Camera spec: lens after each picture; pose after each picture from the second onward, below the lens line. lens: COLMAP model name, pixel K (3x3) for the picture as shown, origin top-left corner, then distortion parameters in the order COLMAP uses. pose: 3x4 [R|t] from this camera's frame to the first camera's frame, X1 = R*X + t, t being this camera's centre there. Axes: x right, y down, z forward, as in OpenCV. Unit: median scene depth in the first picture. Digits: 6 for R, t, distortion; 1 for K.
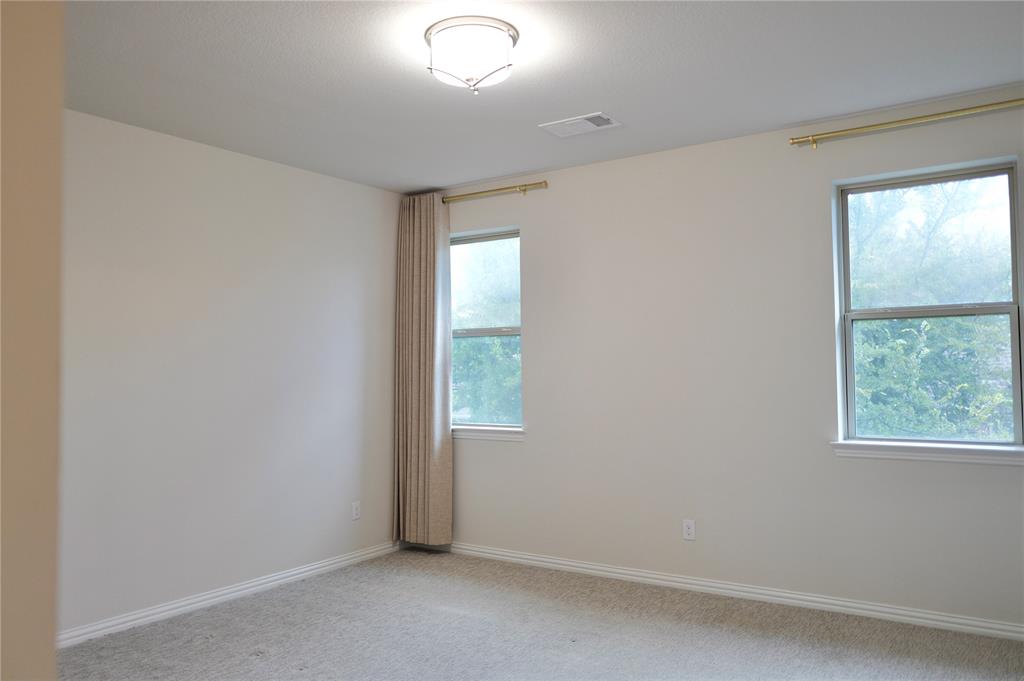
lens RADIAL K [[782.6, 0, 516.3], [0, 782.6, 341.2], [0, 0, 1]] dist [-0.008494, 0.000905]
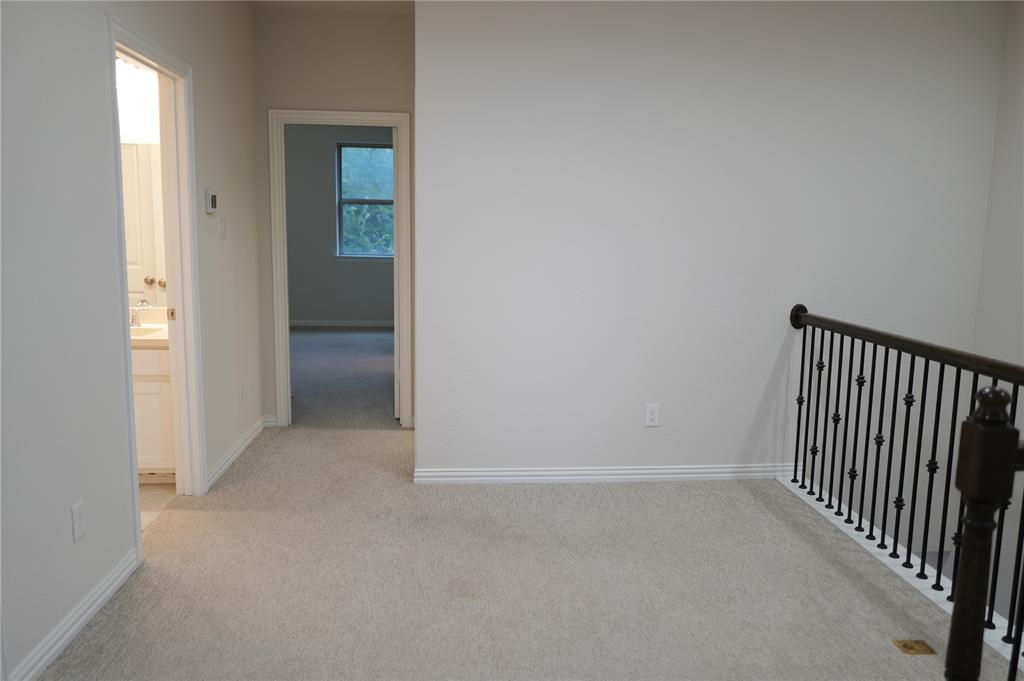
lens RADIAL K [[782.6, 0, 516.3], [0, 782.6, 341.2], [0, 0, 1]] dist [-0.008494, 0.000905]
pose [[0.779536, -0.065721, 0.622901, -0.325815], [-0.050537, 0.984638, 0.167132, -0.019294], [-0.624316, -0.161765, 0.764239, -0.590953]]
